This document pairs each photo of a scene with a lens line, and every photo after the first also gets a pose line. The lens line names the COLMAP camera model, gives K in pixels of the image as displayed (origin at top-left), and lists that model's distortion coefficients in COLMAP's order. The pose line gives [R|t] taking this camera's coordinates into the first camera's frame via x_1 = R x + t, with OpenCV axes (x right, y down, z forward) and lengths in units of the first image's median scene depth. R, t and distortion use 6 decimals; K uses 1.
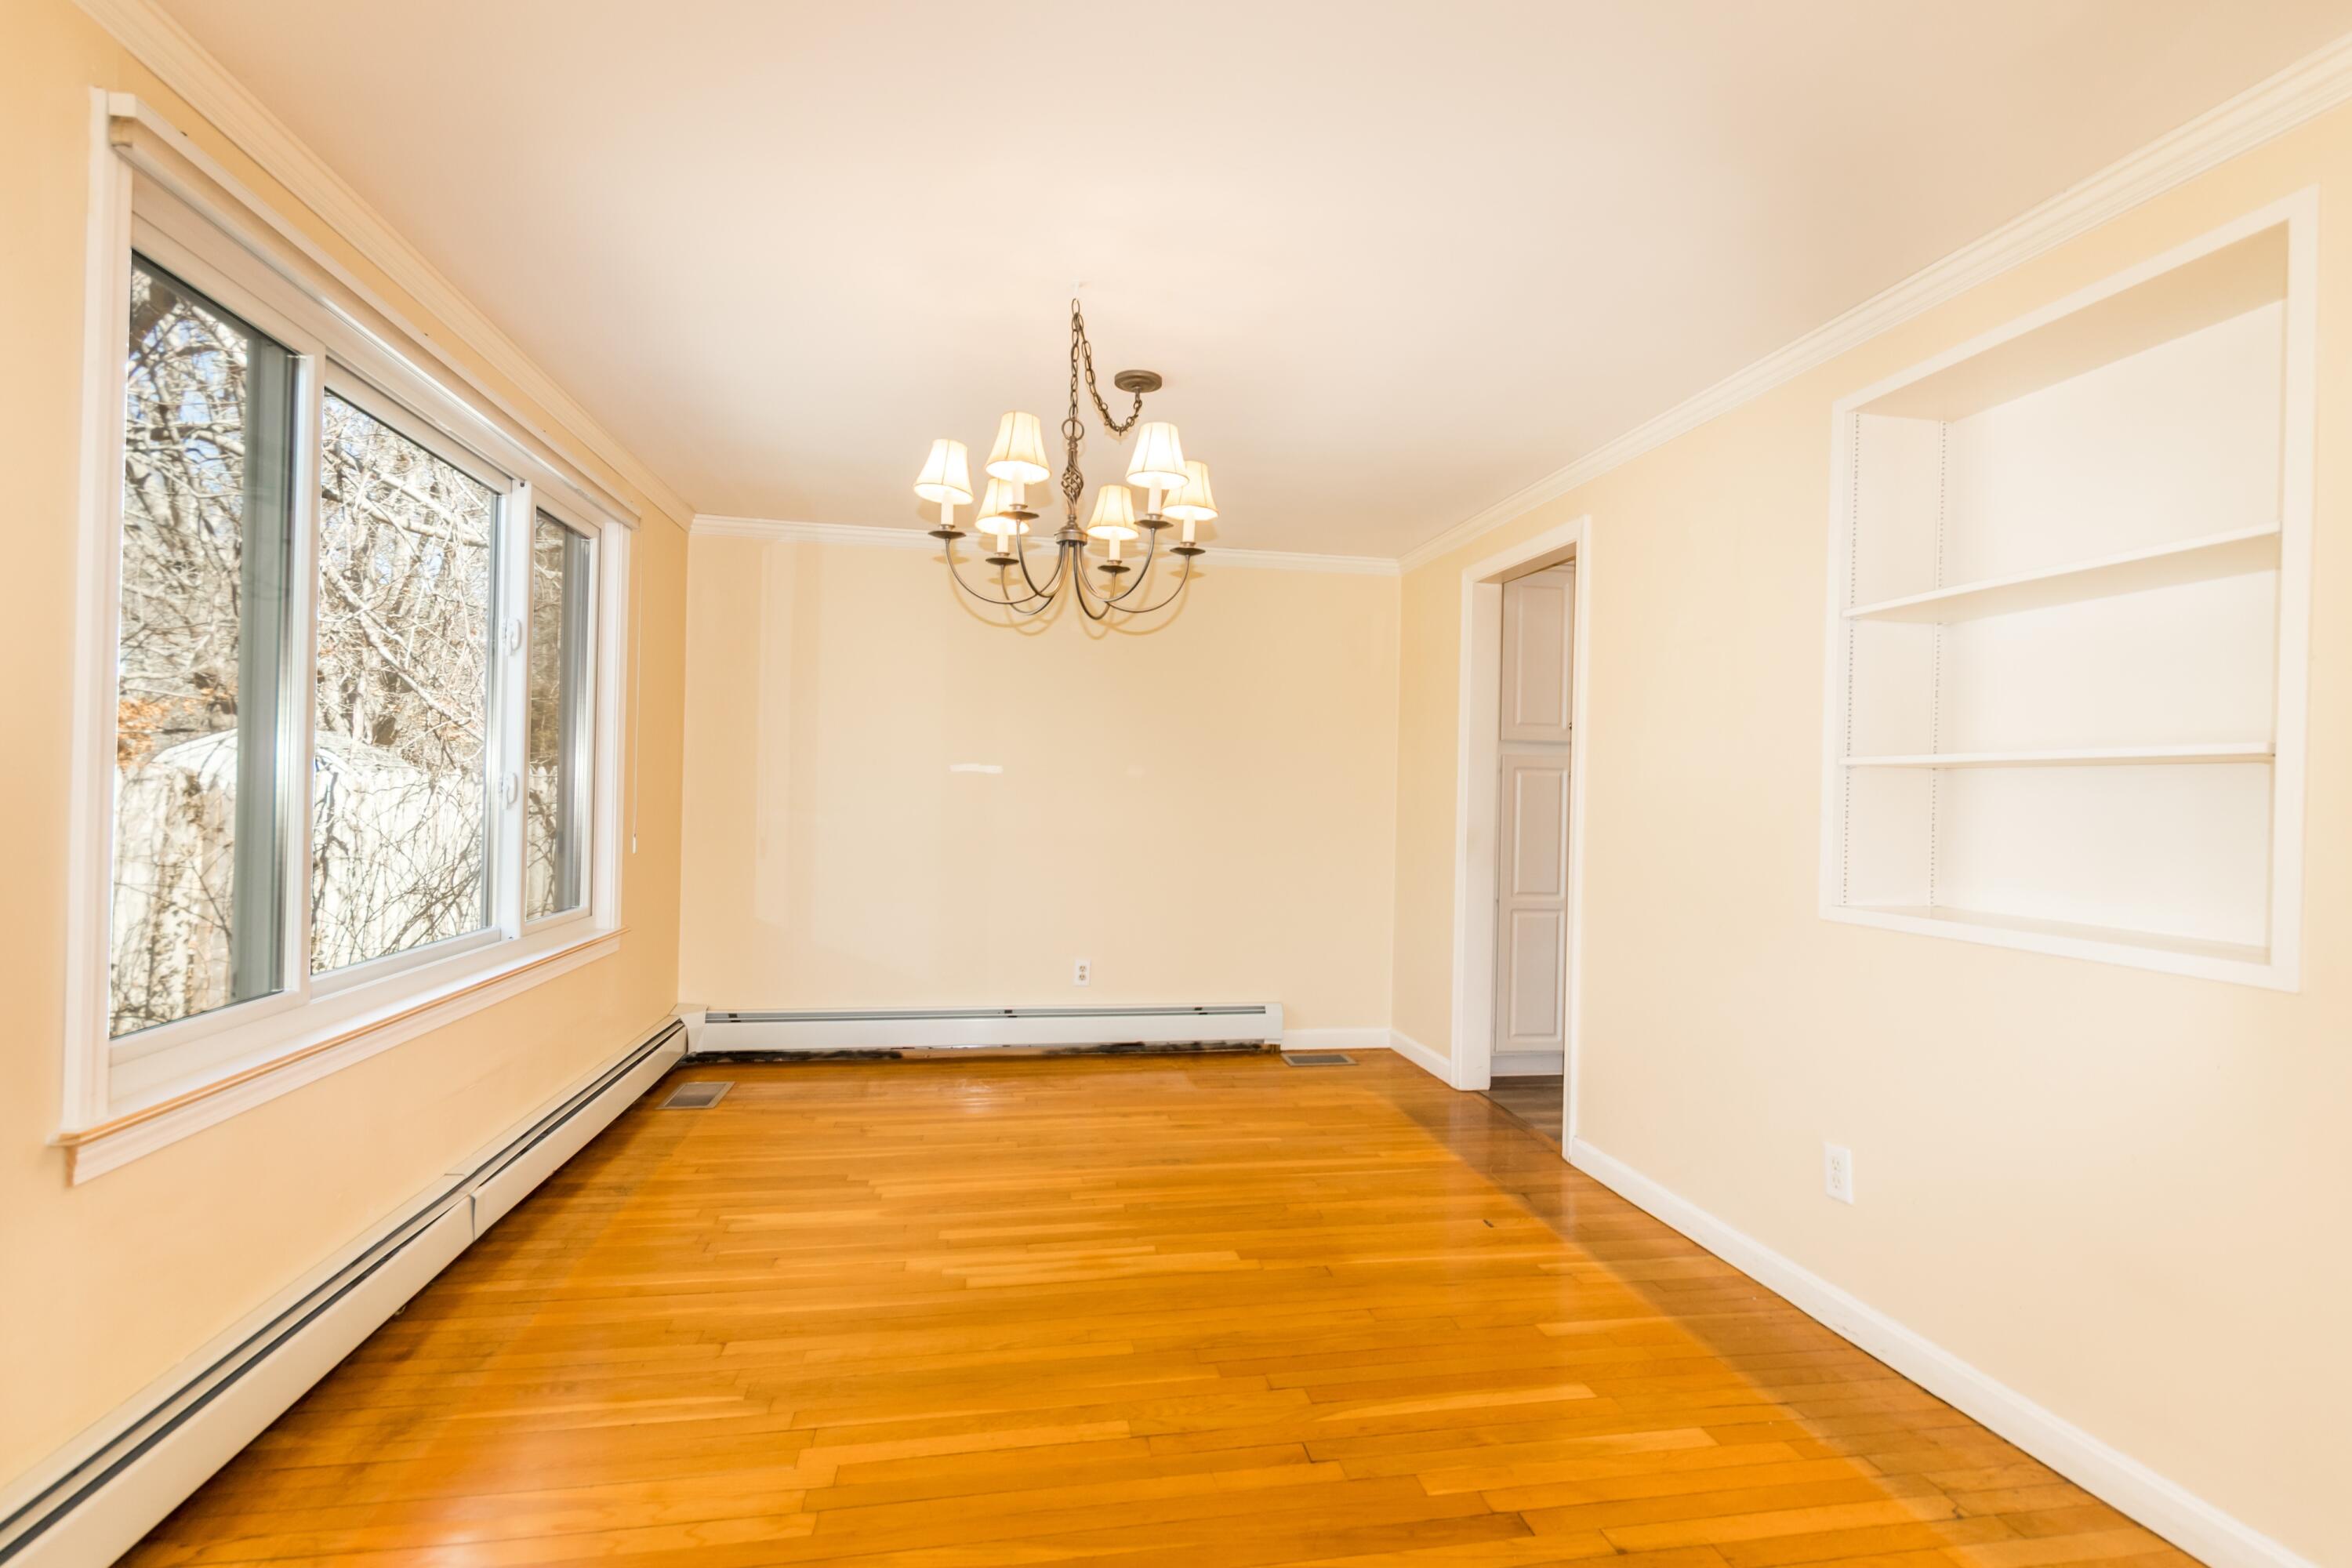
lens RADIAL K [[1094.3, 0, 1163.9], [0, 1094.3, 791.2], [0, 0, 1]] dist [0.006656, 0.001056]
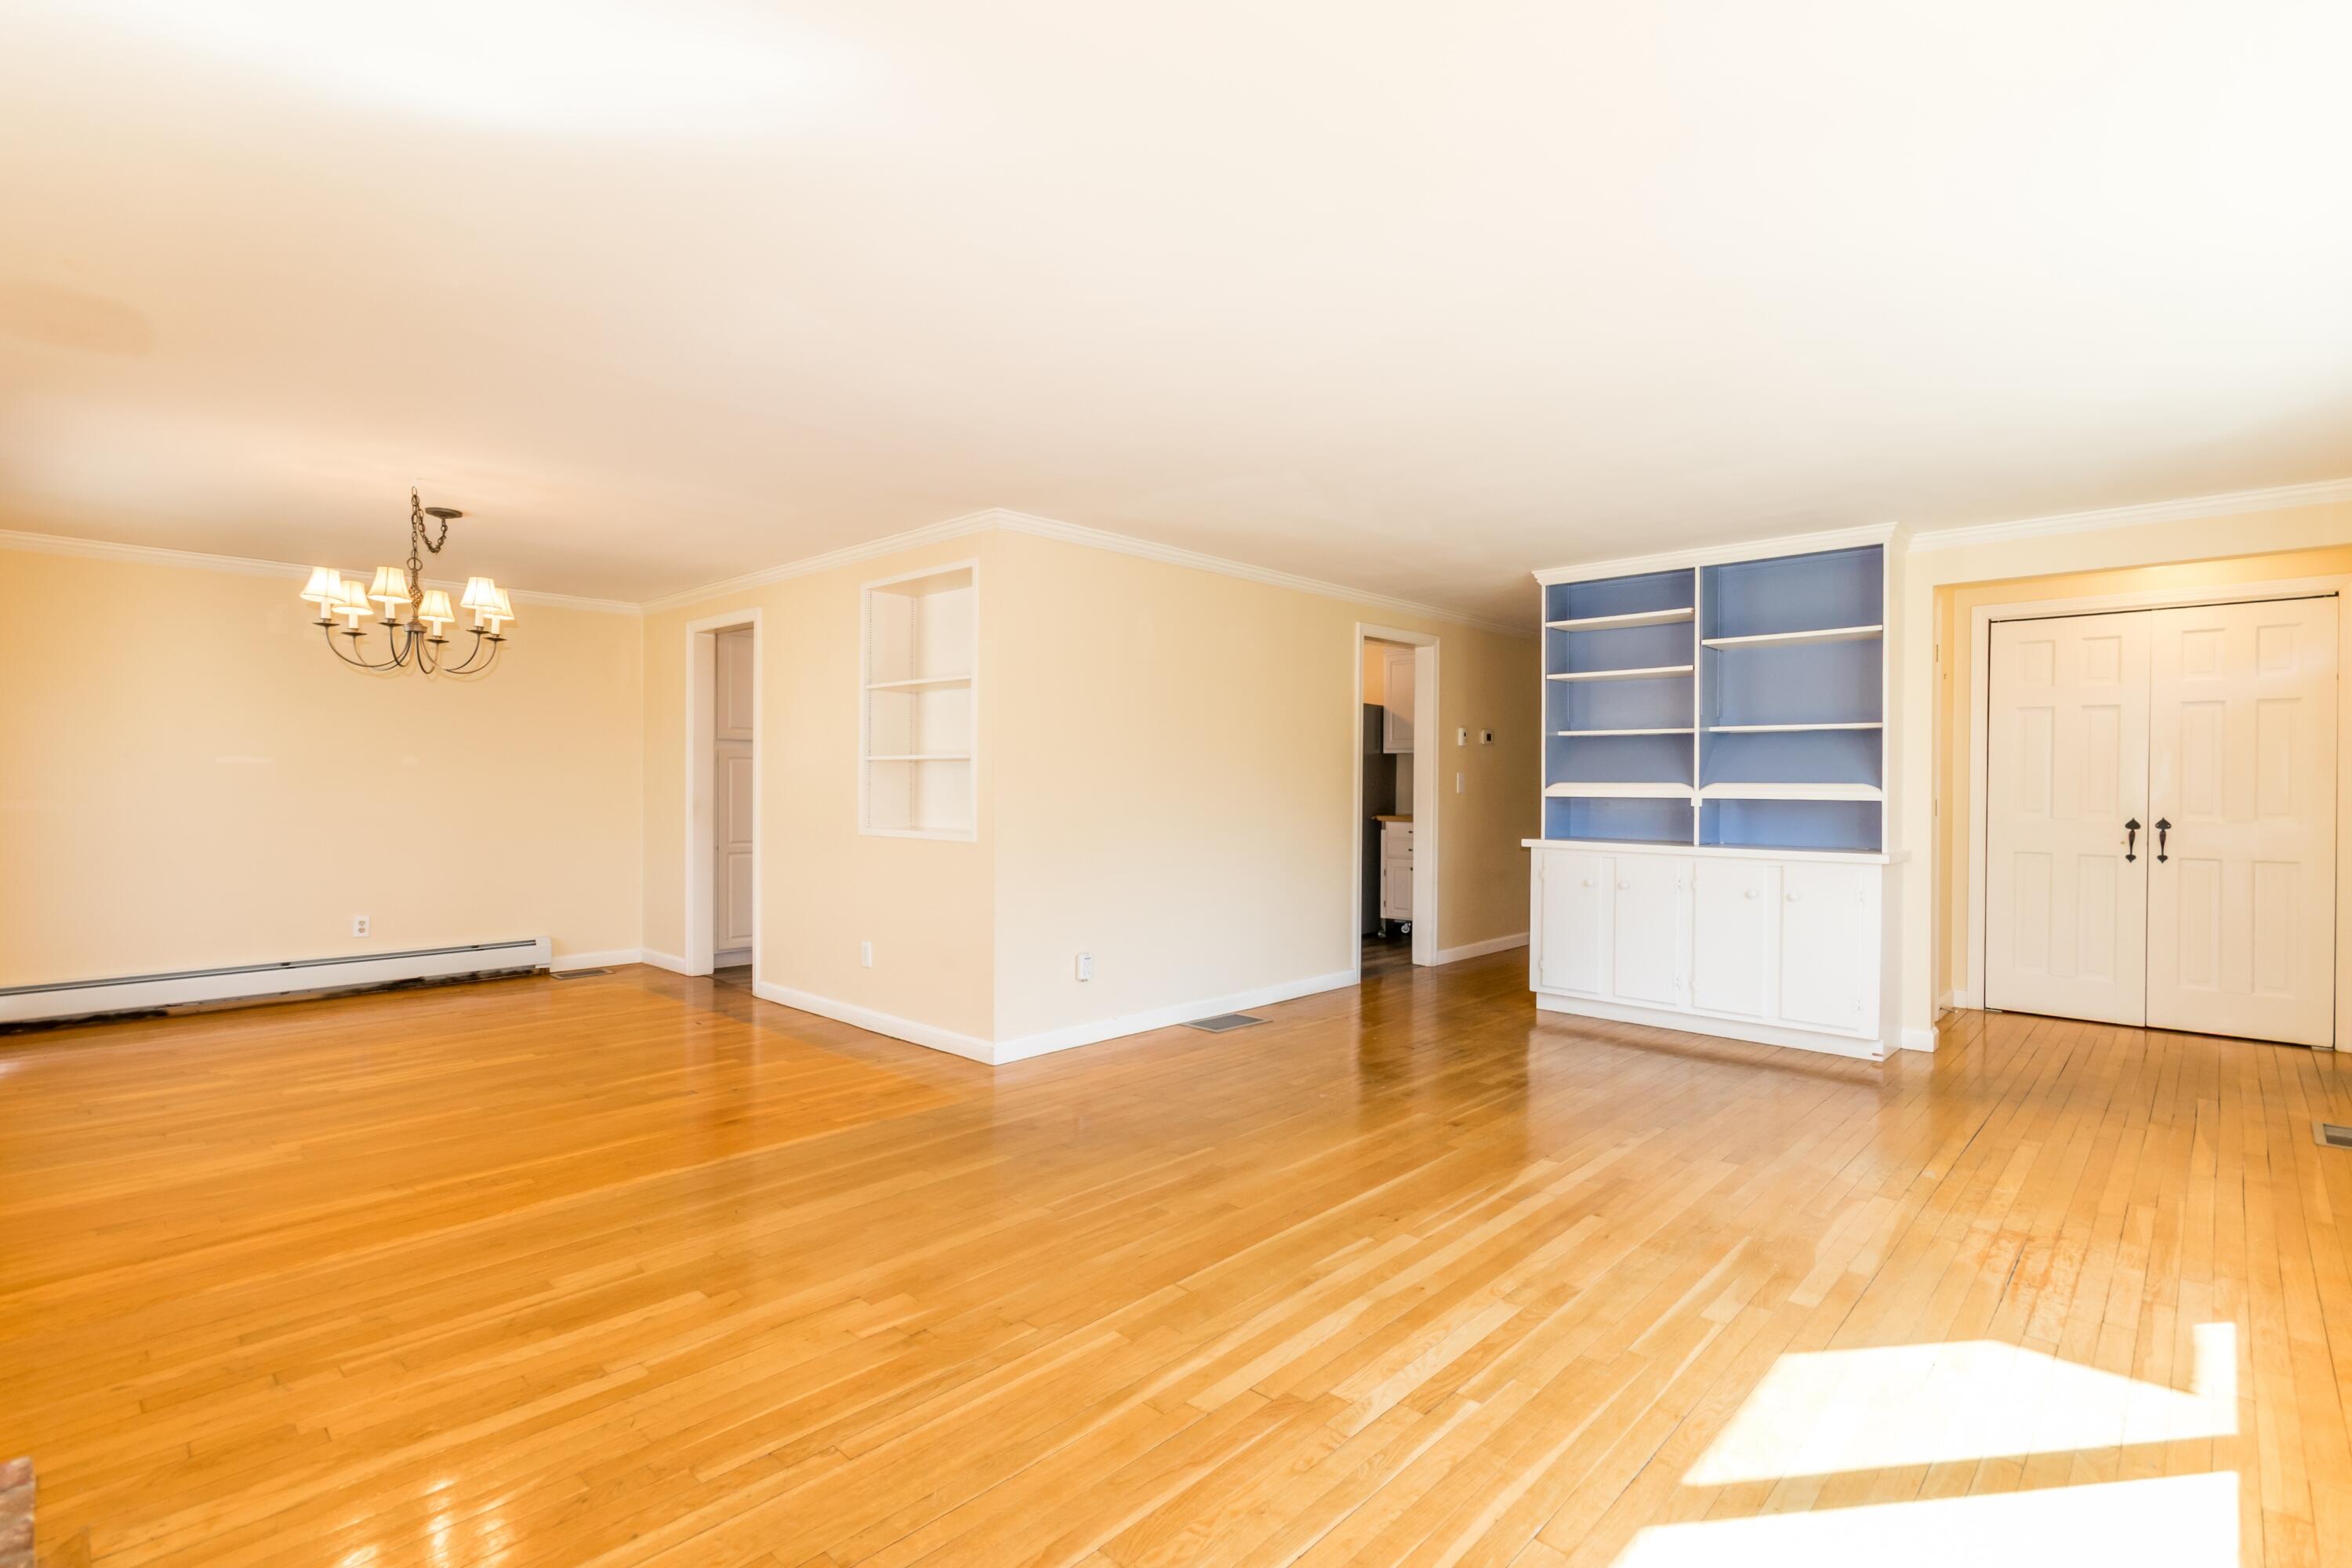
lens RADIAL K [[1115.4, 0, 1196.6], [0, 1115.4, 790.7], [0, 0, 1]] dist [0.005217, -0.004141]
pose [[0.793749, -0.022197, 0.607840, -0.150775], [0.011152, 0.999697, 0.021943, -0.003497], [-0.608143, -0.010638, 0.793756, -0.924978]]
